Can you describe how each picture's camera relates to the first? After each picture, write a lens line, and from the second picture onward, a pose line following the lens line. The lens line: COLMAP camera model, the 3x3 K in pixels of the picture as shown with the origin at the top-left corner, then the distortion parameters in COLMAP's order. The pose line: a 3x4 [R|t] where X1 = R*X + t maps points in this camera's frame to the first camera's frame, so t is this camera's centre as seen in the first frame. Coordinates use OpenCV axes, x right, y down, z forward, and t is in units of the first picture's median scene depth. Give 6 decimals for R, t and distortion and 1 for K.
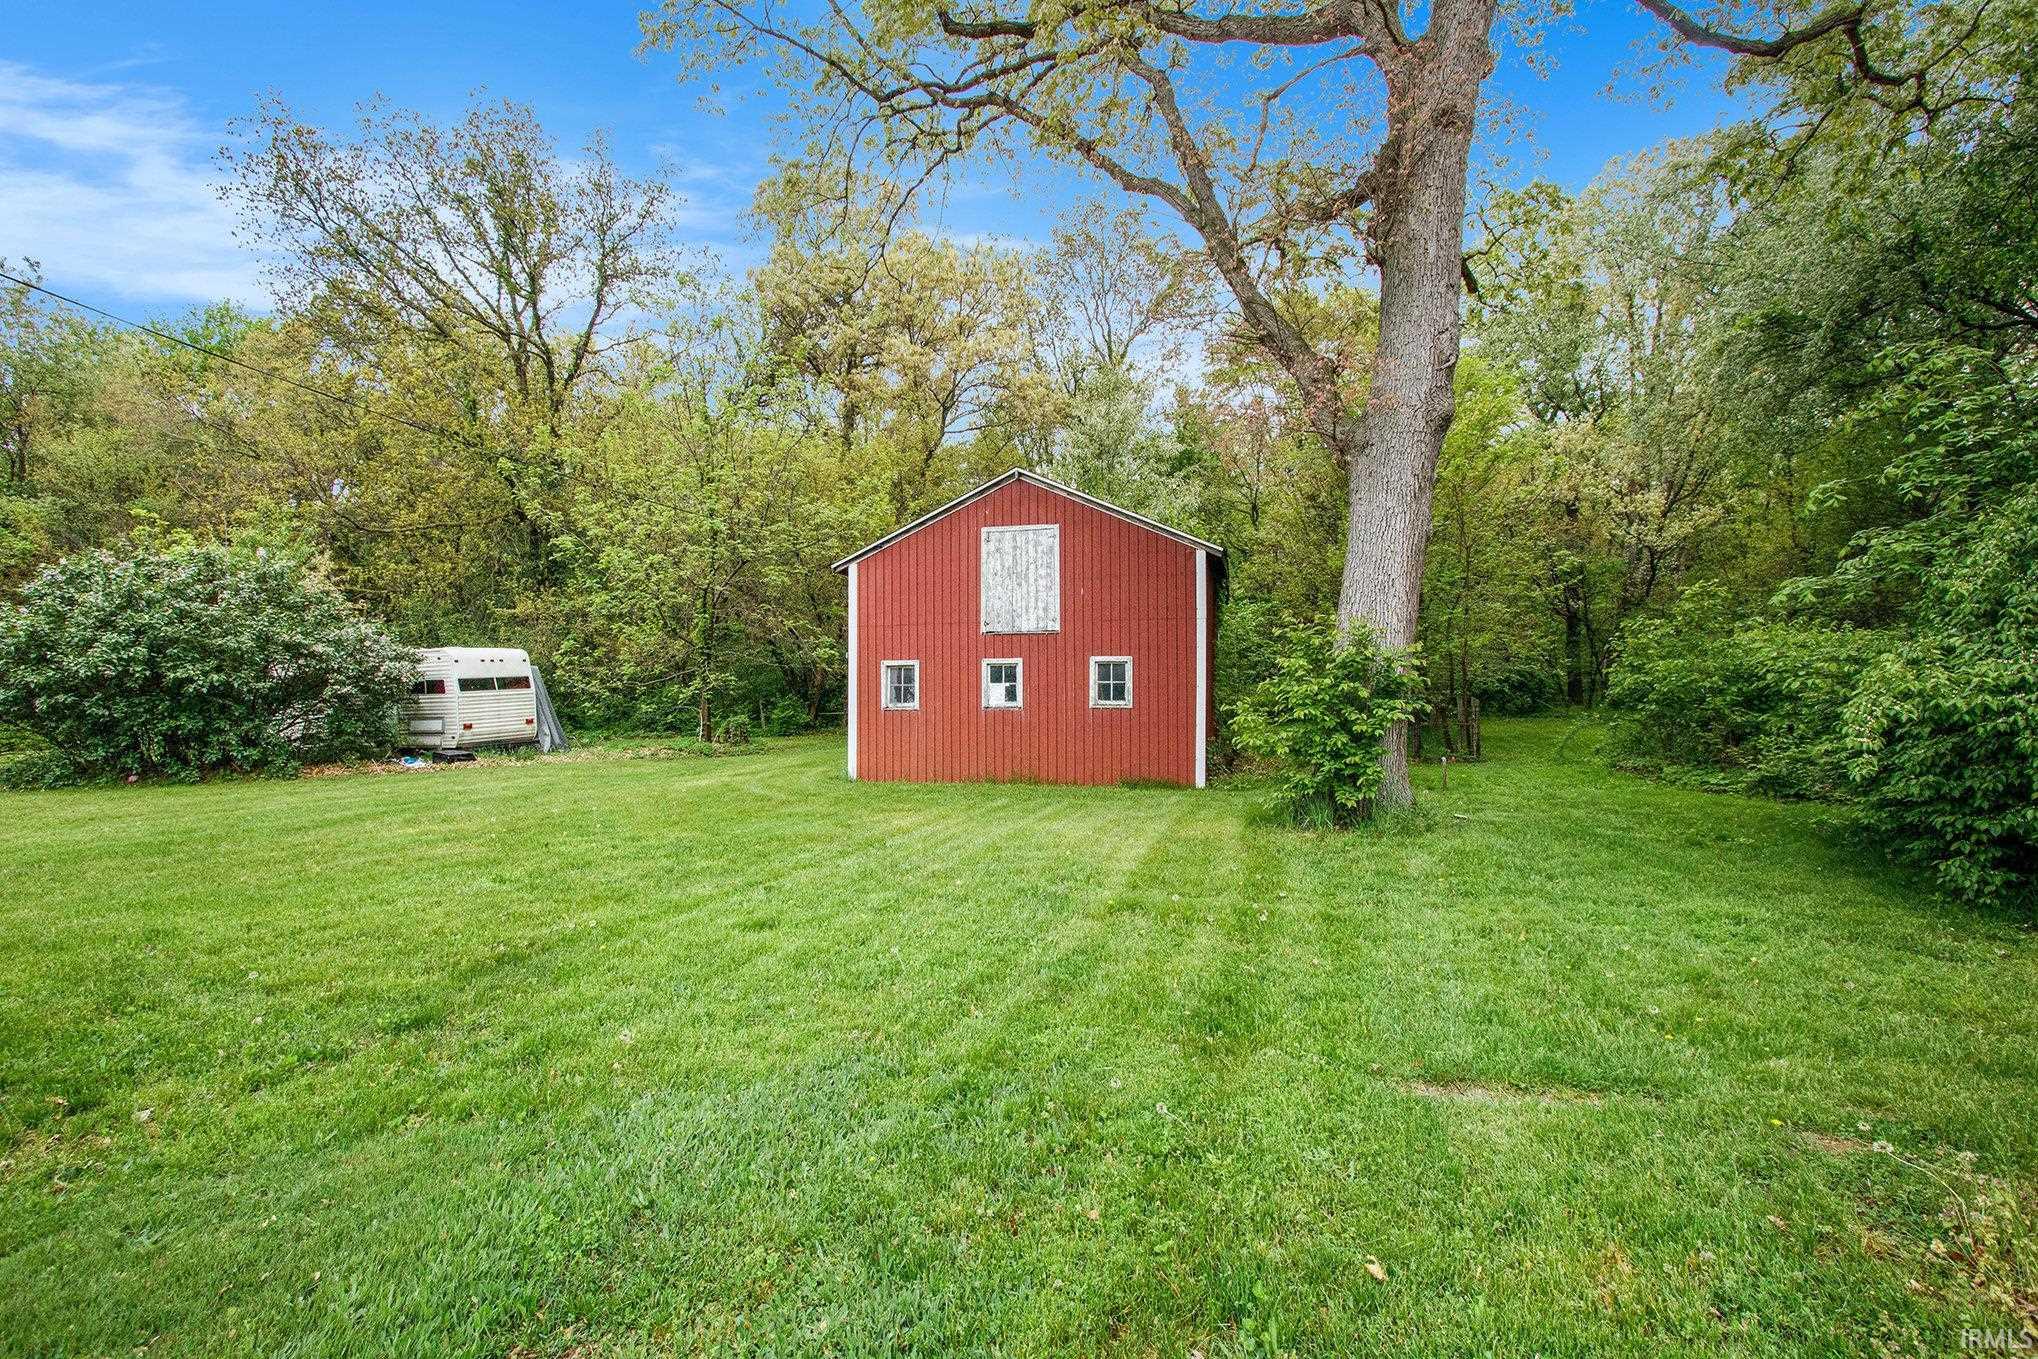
lens RADIAL K [[958.8, 0, 1019.5], [0, 958.8, 685.5], [0, 0, 1]] dist [-0.016138, 0.003444]
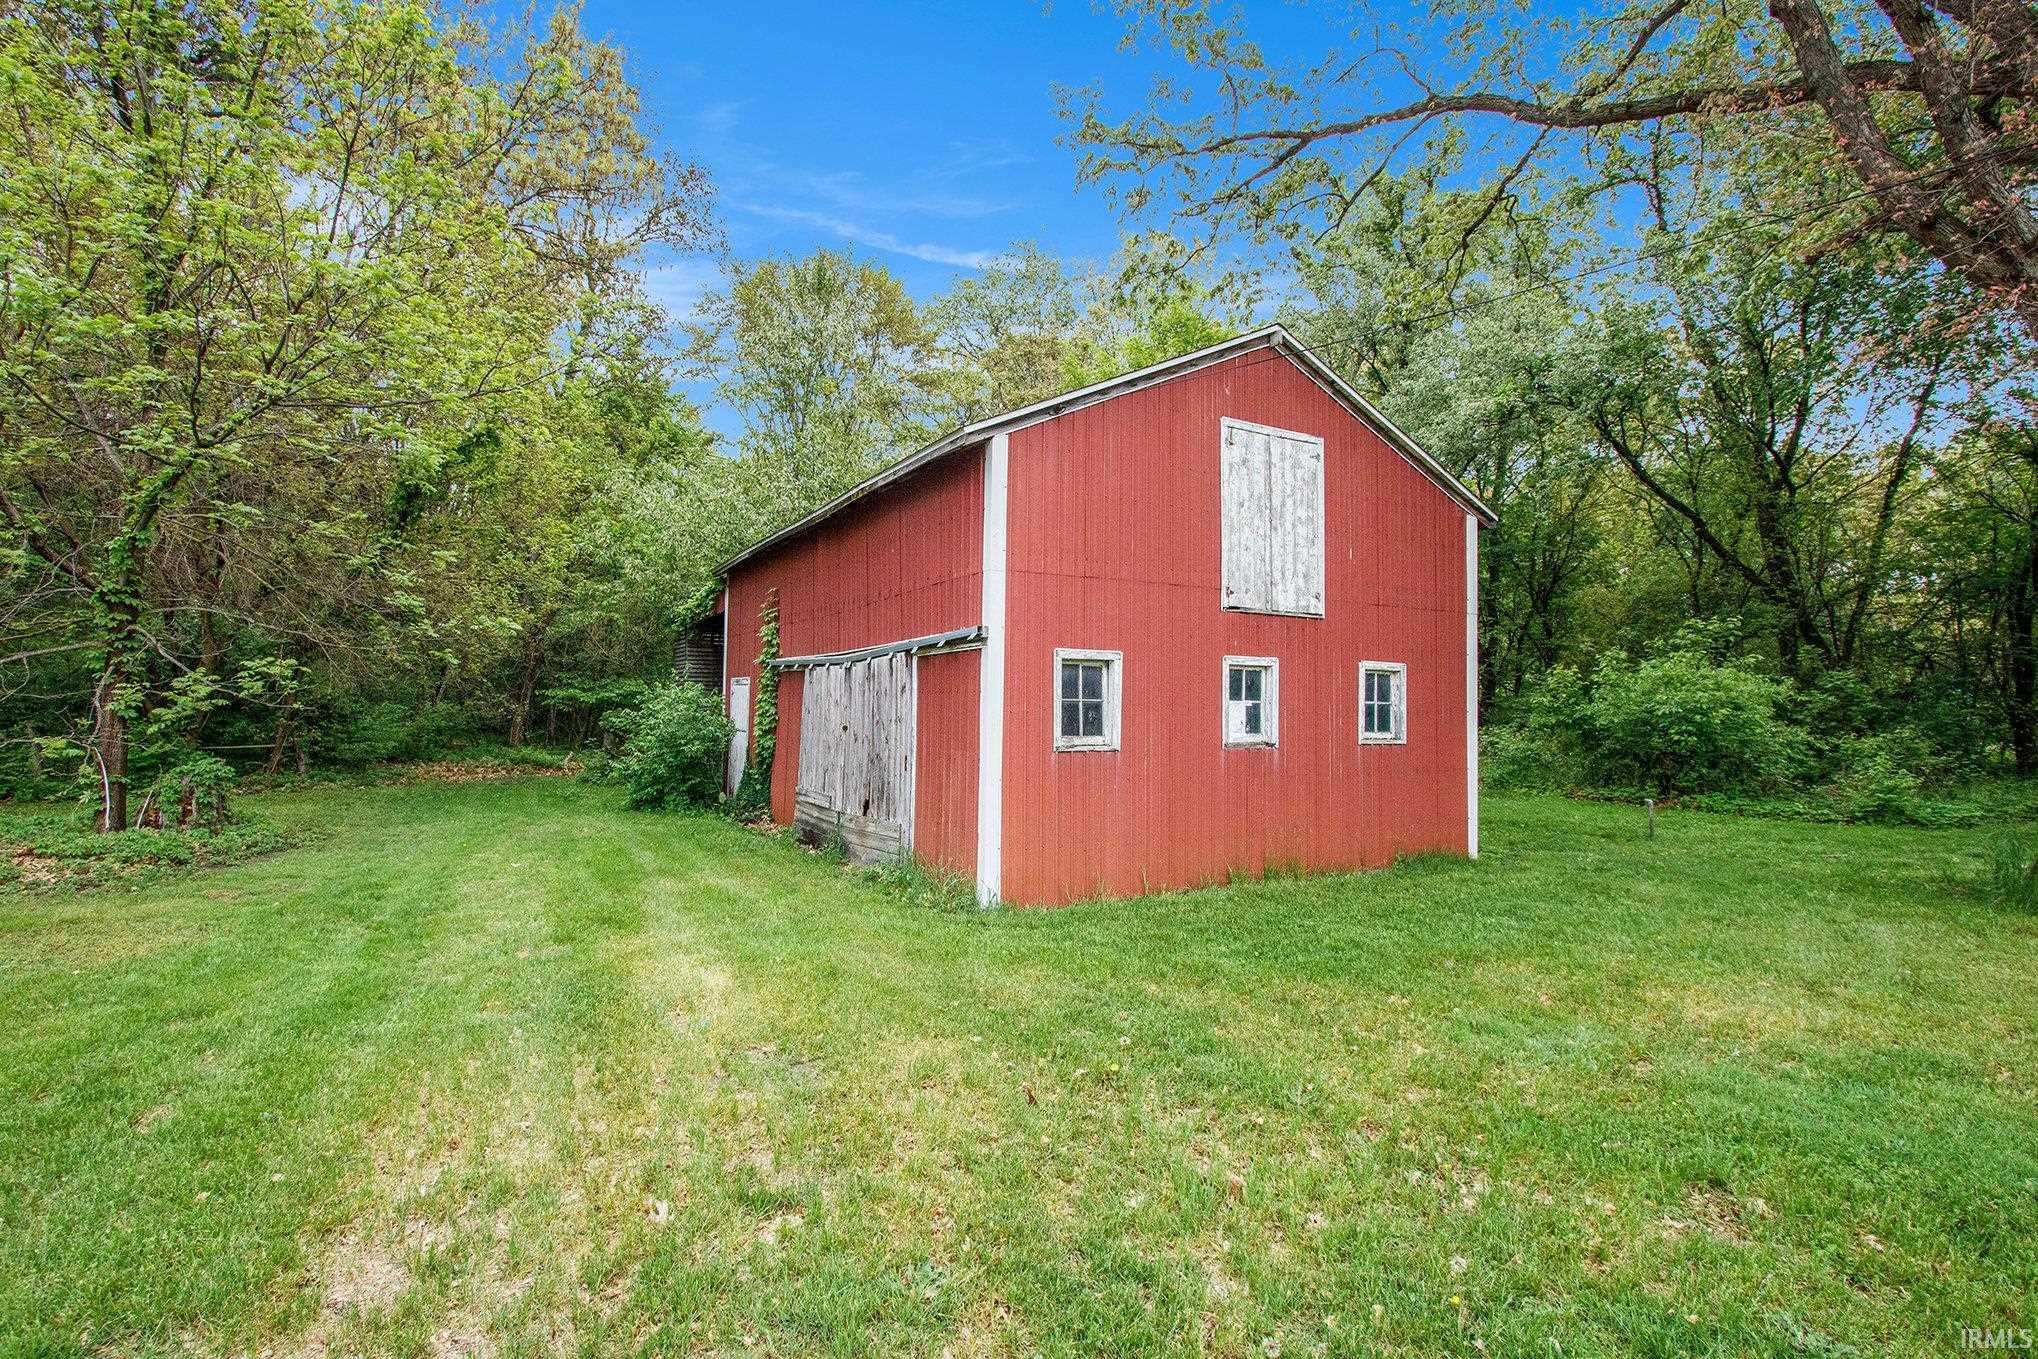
lens RADIAL K [[958.8, 0, 1018.7], [0, 958.8, 681.5], [0, 0, 1]] dist [-0.016138, 0.003444]
pose [[0.753981, 0.035409, 0.655941, -0.485196], [-0.021831, 0.999345, -0.028853, 0.005451], [-0.656533, 0.007435, 0.754260, 0.667706]]
